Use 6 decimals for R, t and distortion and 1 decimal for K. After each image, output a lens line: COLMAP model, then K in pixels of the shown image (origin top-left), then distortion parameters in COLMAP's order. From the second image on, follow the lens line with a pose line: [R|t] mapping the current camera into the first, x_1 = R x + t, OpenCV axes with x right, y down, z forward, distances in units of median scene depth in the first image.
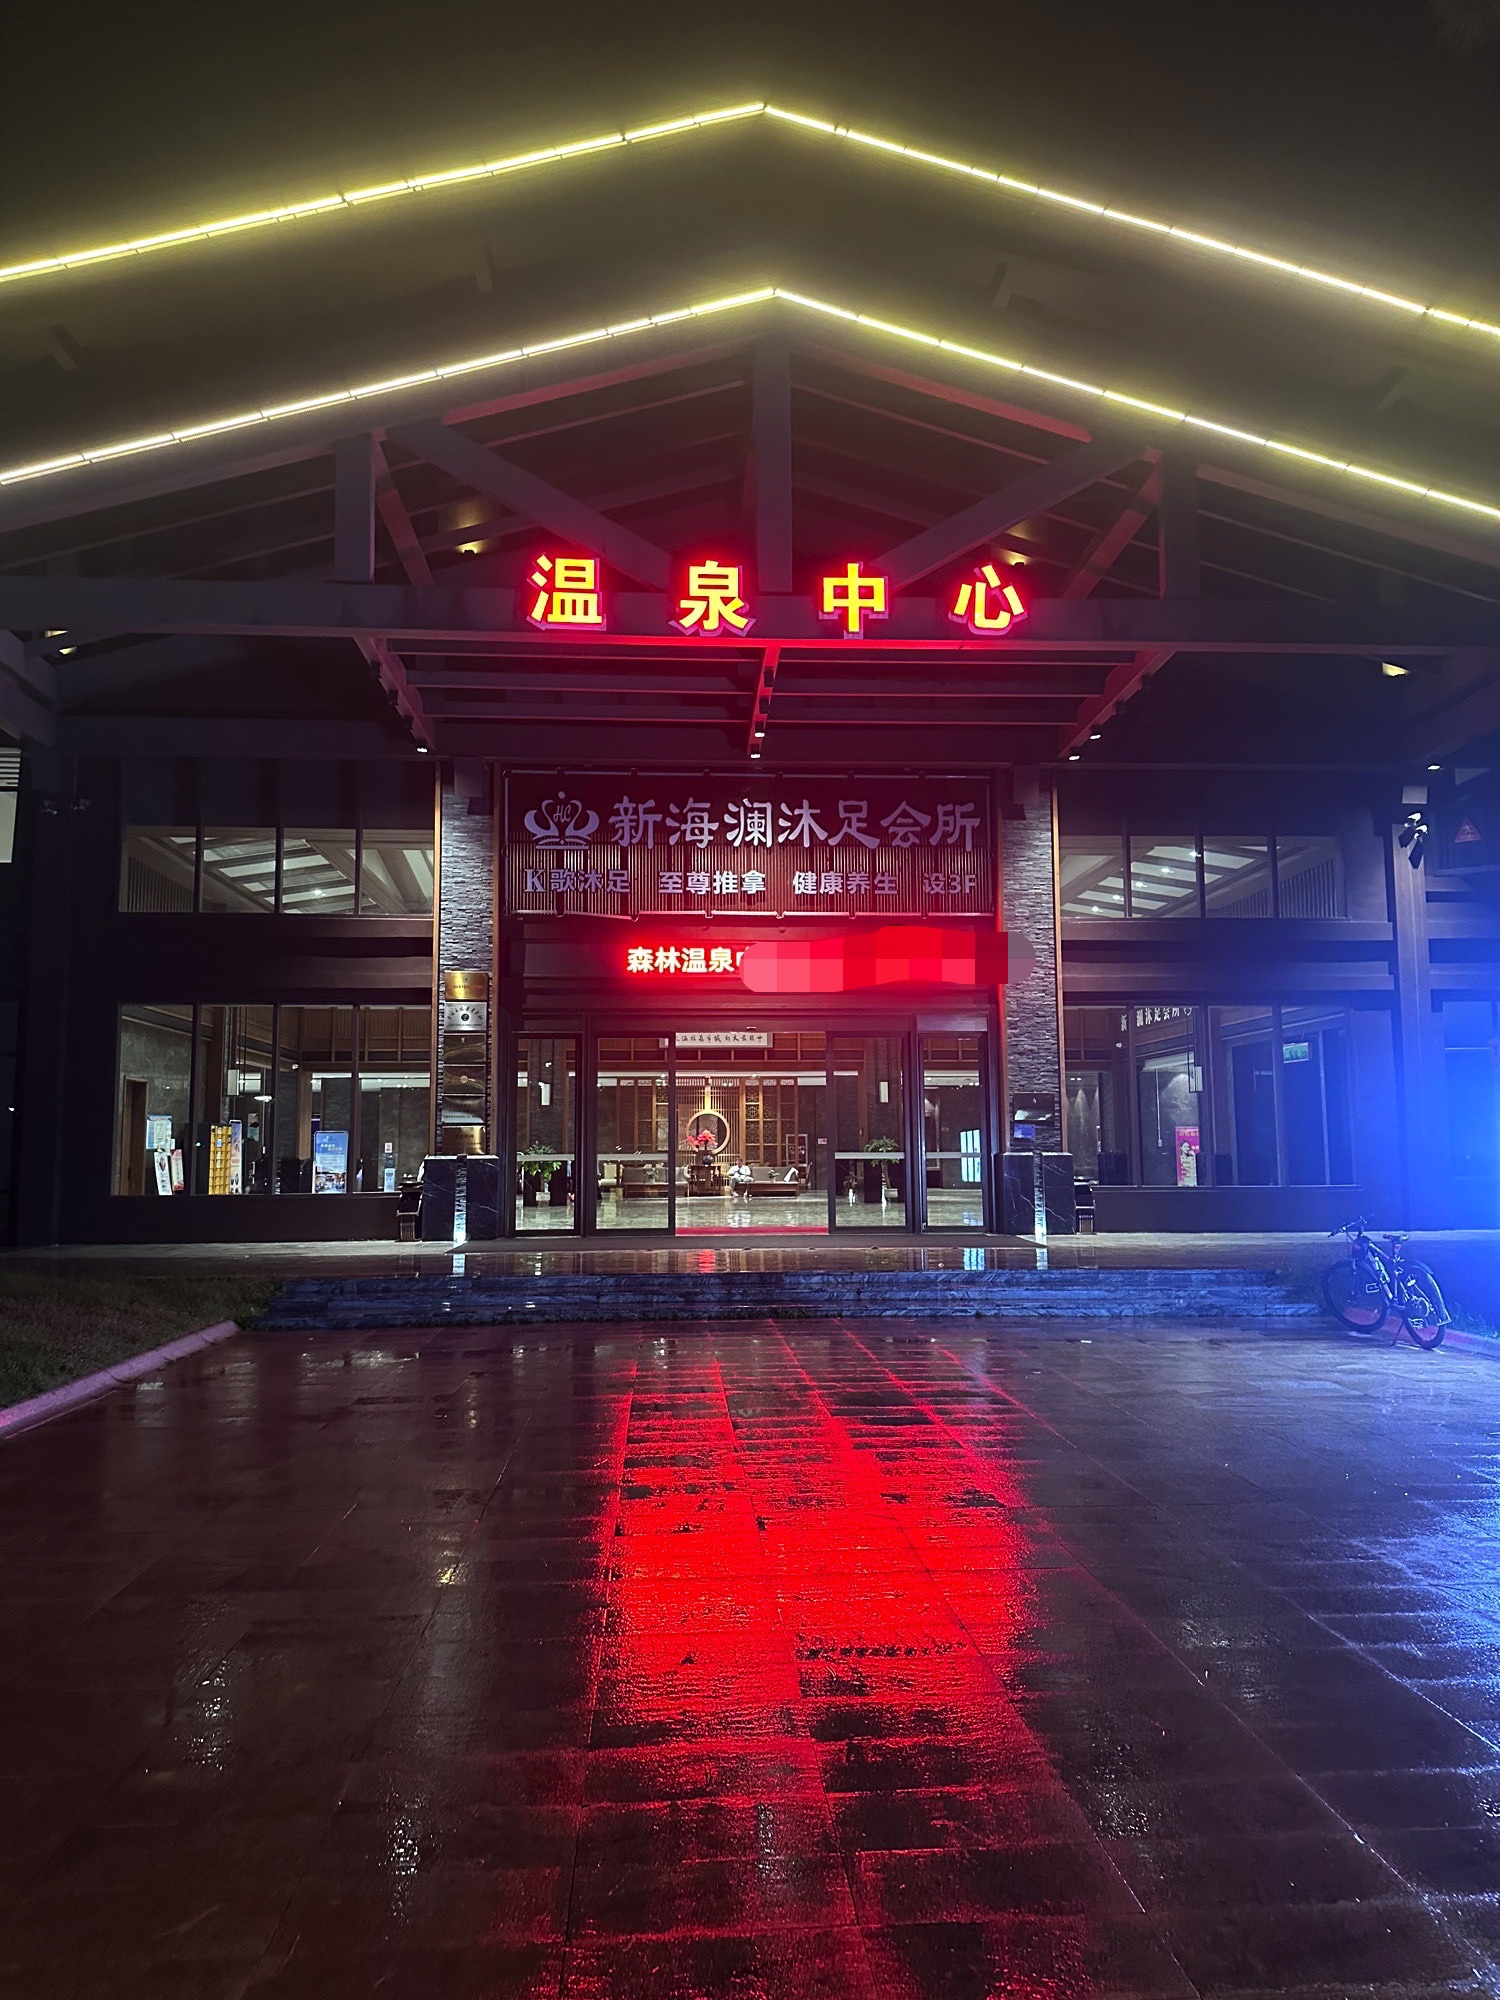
lens RADIAL K [[1400.9, 0, 751.4], [0, 1400.9, 995.4], [0, 0, 1]] dist [0.009448, 0.000732]
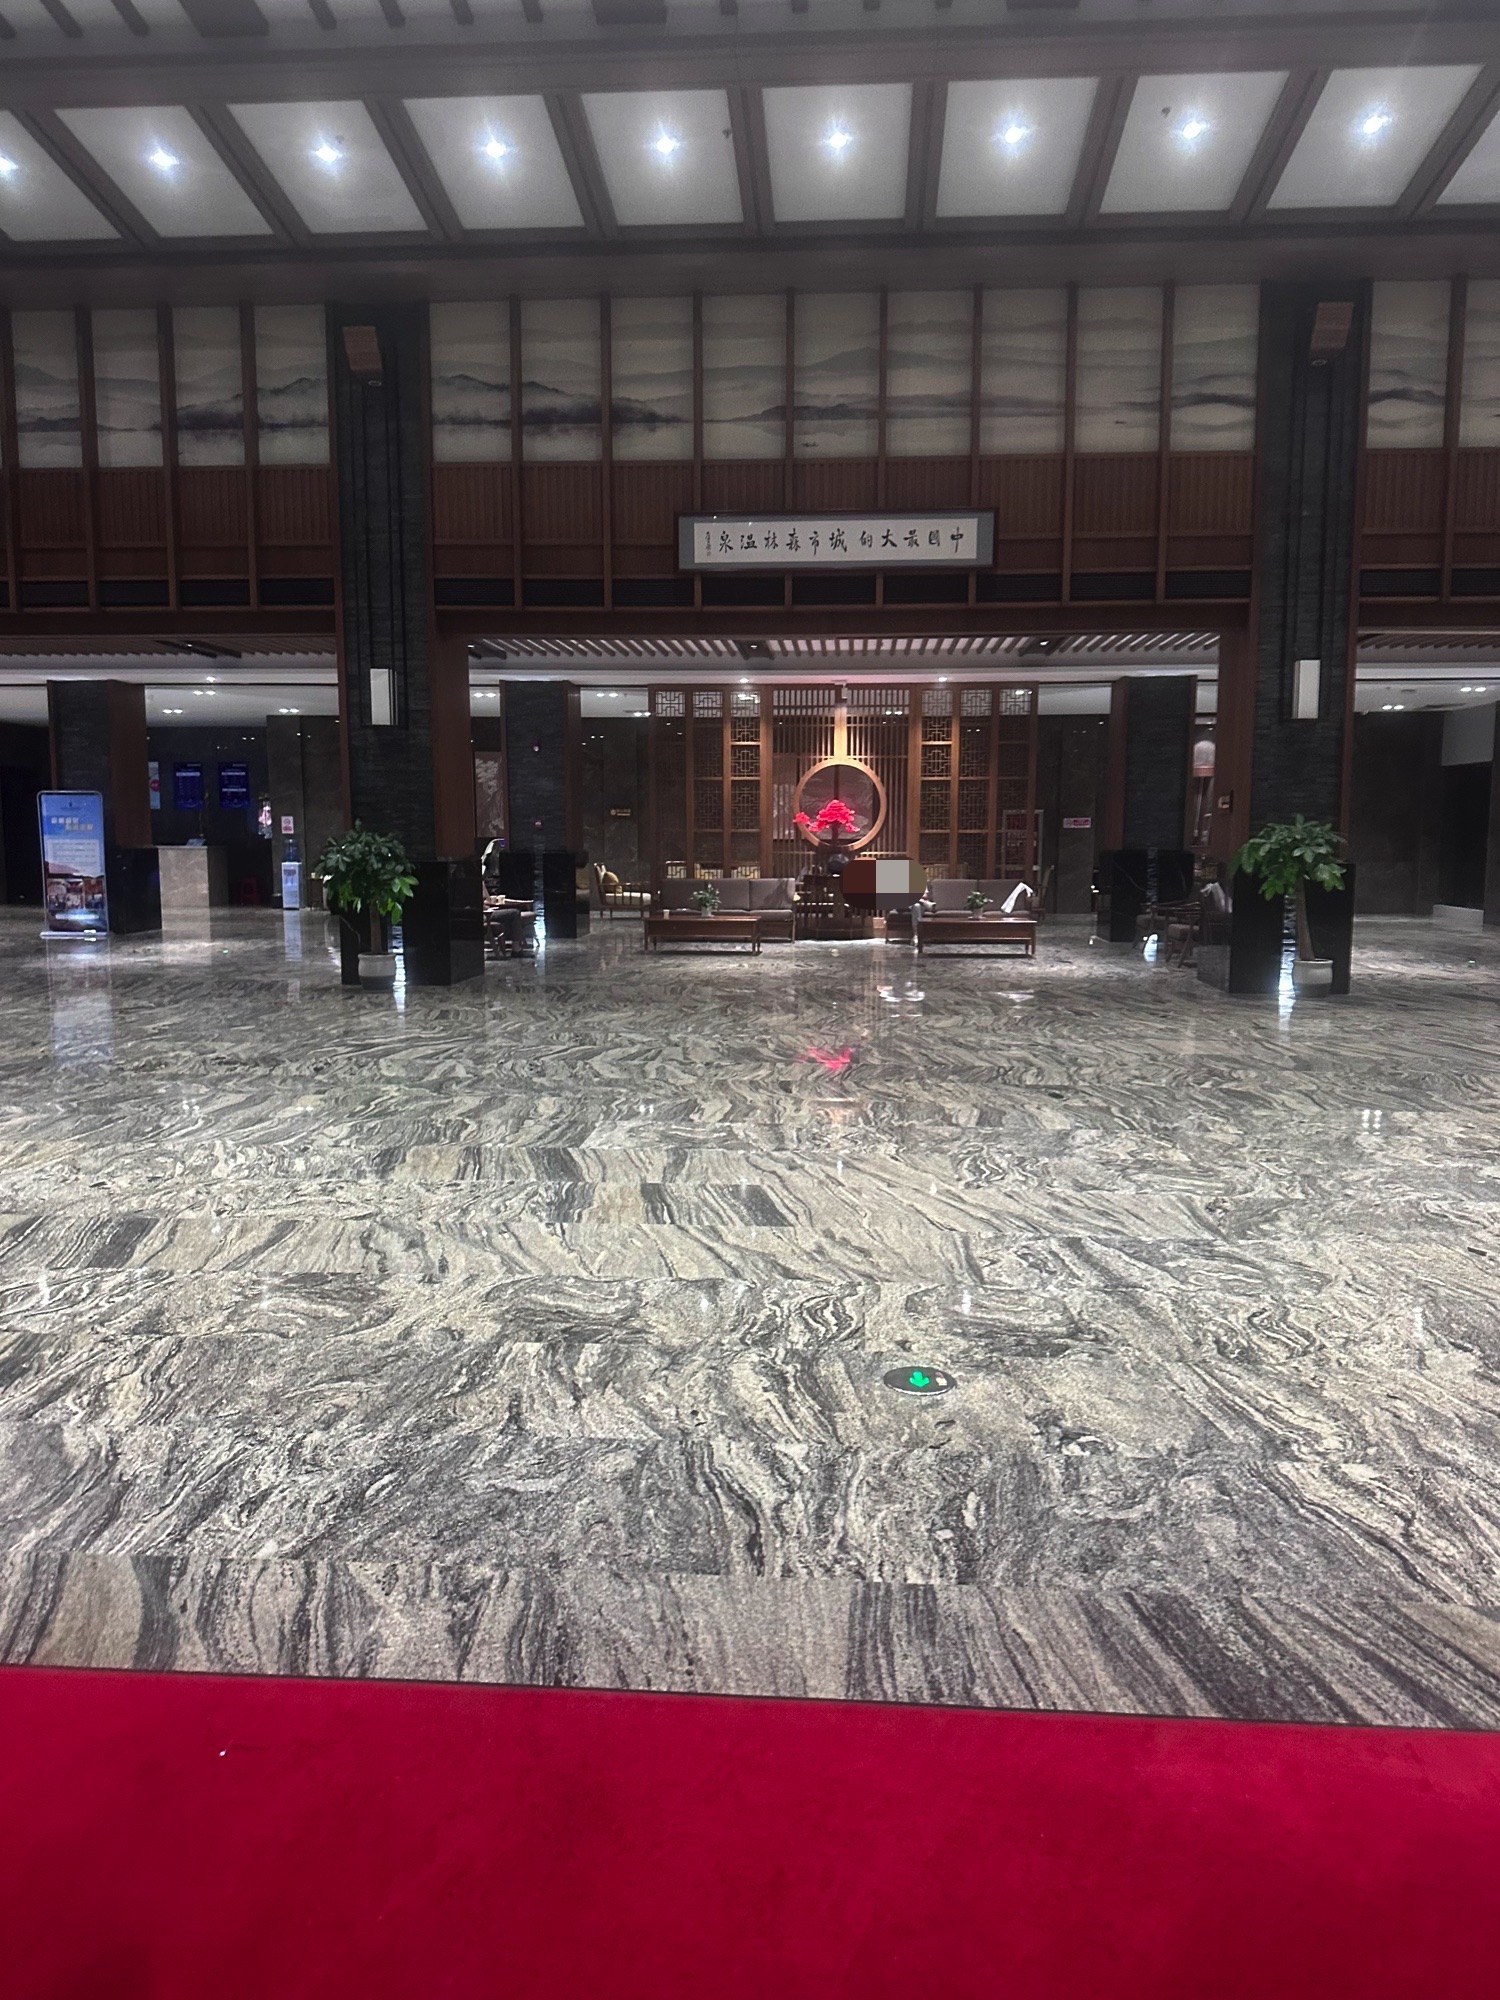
lens RADIAL K [[1400.9, 0, 748.5], [0, 1400.9, 992.5], [0, 0, 1]] dist [0.009448, 0.000732]
pose [[0.990125, 0.029265, -0.137100, 0.005203], [0.002089, 0.974778, 0.223165, 0.056084], [0.140174, -0.221248, 0.965091, 0.544008]]
